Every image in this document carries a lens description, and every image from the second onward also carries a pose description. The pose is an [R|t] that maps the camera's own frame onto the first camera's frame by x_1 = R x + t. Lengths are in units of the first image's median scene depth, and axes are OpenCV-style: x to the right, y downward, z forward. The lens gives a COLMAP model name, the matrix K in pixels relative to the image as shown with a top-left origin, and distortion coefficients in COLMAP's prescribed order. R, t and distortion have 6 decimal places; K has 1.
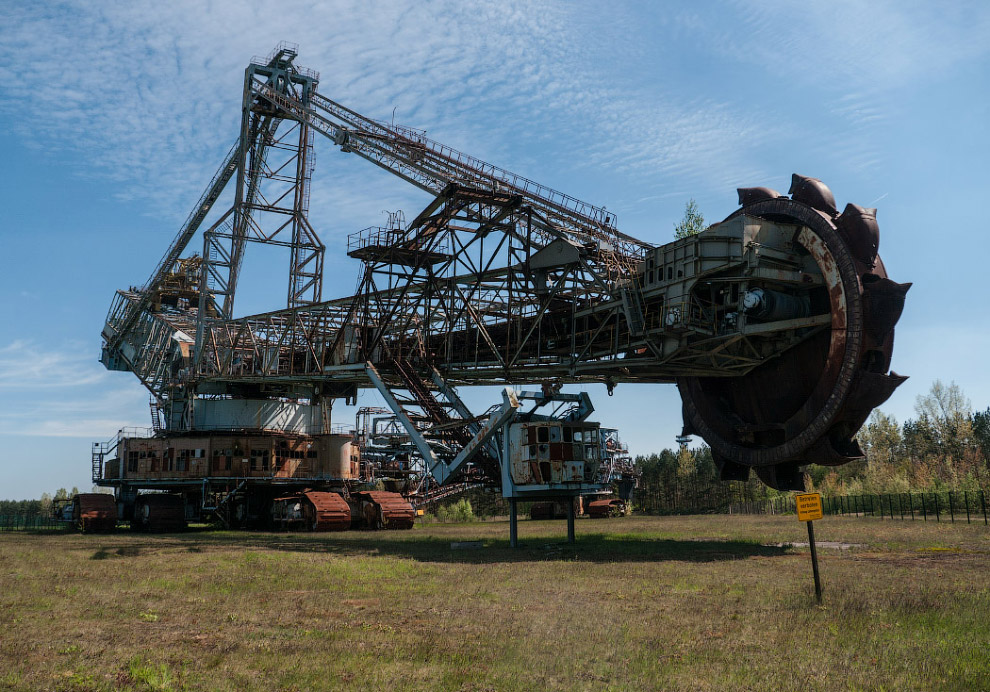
lens RADIAL K [[883.2, 0, 463.5], [0, 883.2, 330.0], [0, 0, 1]] dist [-0.049098, 0.002923]
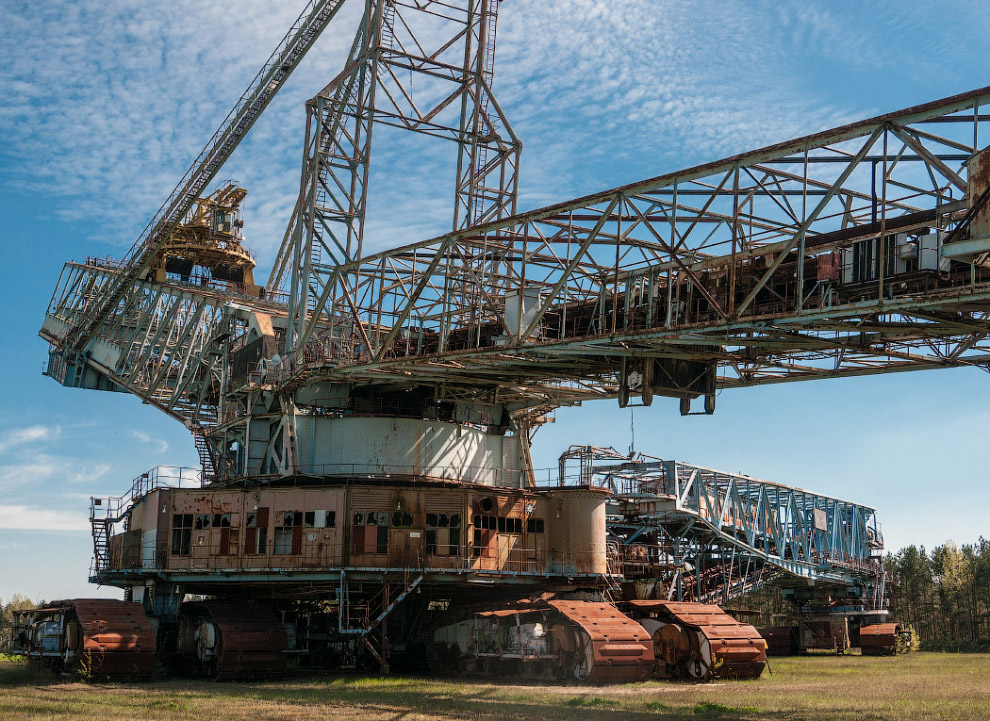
lens RADIAL K [[1221.4, 0, 495.0], [0, 1221.4, 360.5], [0, 0, 1]] dist [-0.001831, 0.018809]
pose [[0.999745, 0.018509, 0.012961, -0.207982], [-0.018258, 0.999649, -0.019219, 0.060749], [-0.013312, 0.018977, 0.999731, 0.299296]]
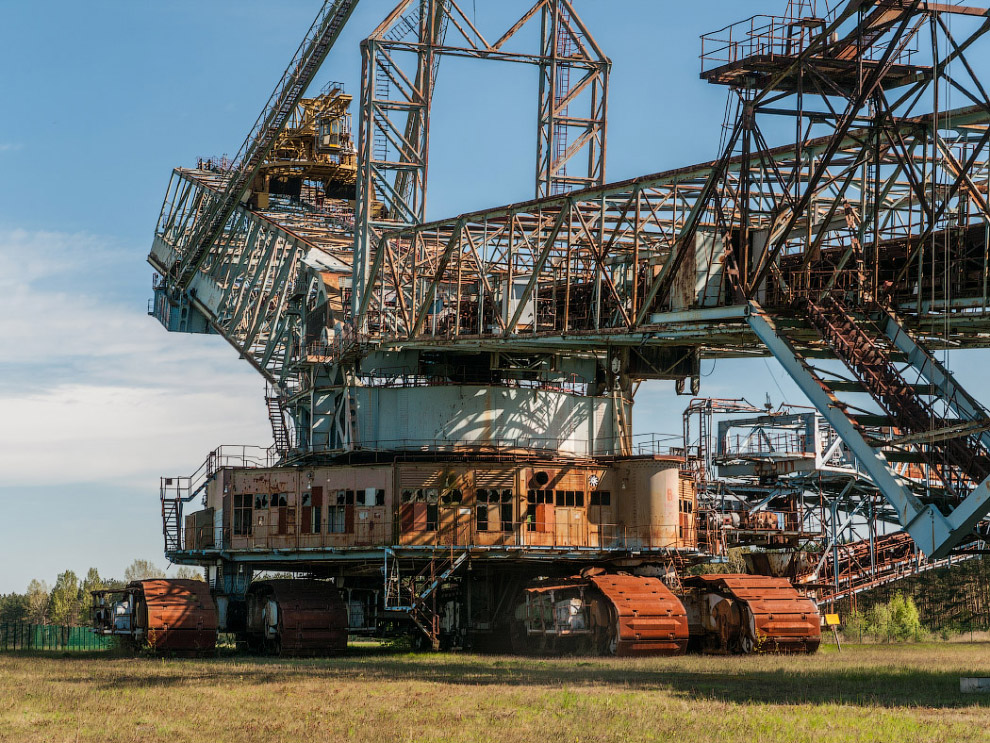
lens RADIAL K [[1891.8, 0, 495.0], [0, 1891.8, 371.5], [0, 0, 1]] dist [0.017636, -0.046007]
pose [[0.980170, -0.015988, -0.197513, -0.023369], [0.030279, 0.997119, 0.069551, -0.001076], [0.195832, -0.074153, 0.977830, -0.015231]]
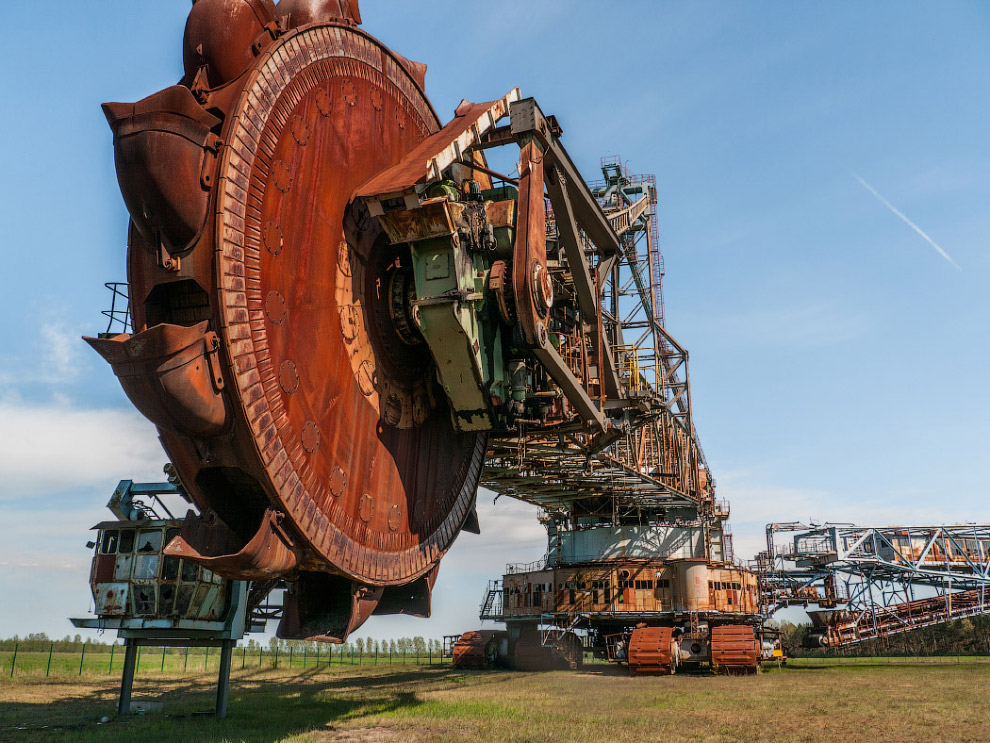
lens RADIAL K [[810.1, 0, 495.0], [0, 810.1, 371.5], [0, 0, 1]] dist [-0.050577, 0.010126]
pose [[0.717623, -0.209357, -0.664219, 0.290191], [0.126575, 0.977069, -0.171214, 0.051038], [0.684833, 0.038793, 0.727667, 0.293121]]
